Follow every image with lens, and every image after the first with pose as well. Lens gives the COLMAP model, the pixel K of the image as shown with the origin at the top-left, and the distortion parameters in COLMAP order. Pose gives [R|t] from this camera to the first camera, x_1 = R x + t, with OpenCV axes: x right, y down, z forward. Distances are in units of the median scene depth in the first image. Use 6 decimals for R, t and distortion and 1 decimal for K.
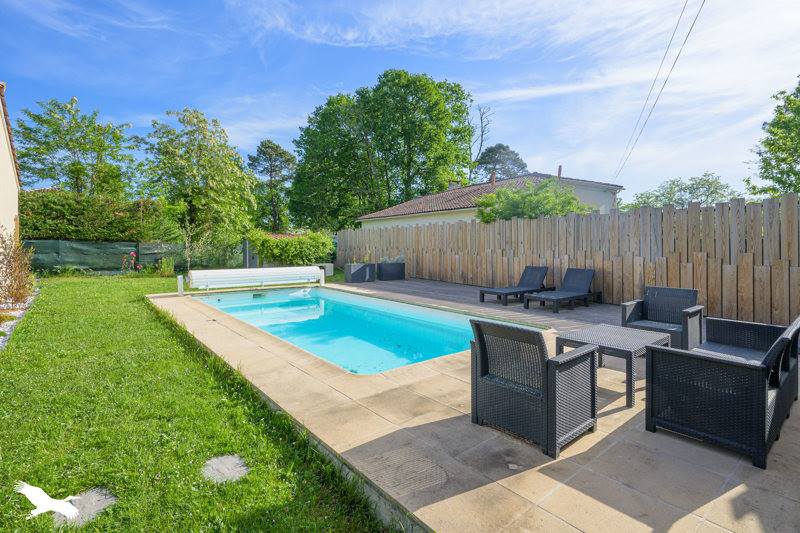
lens RADIAL K [[378.0, 0, 397.4], [0, 378.0, 245.1], [0, 0, 1]] dist [0.000649, 0.000043]
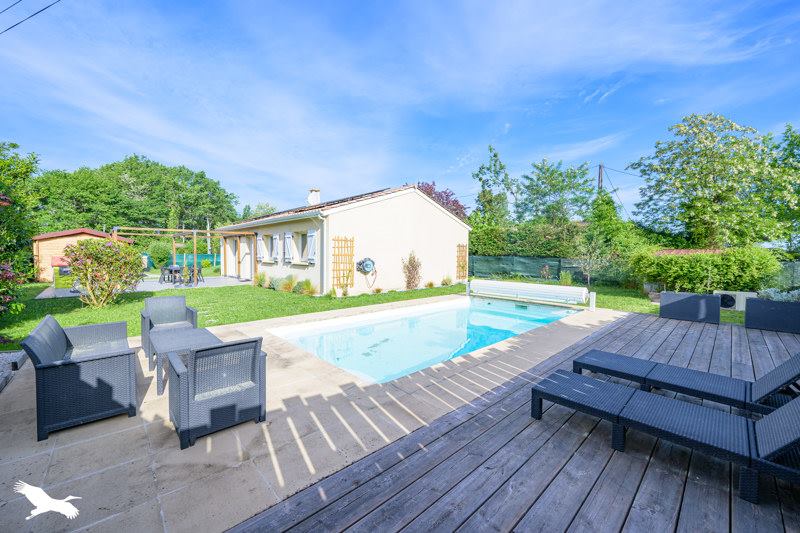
lens RADIAL K [[311.8, 0, 399.9], [0, 311.8, 264.2], [0, 0, 1]] dist [-0.000280, -0.000012]
pose [[0.074460, 0.025698, -0.996893, 0.379409], [-0.006176, 0.999661, 0.025308, -0.011019], [0.997205, 0.004272, 0.074593, 0.412120]]
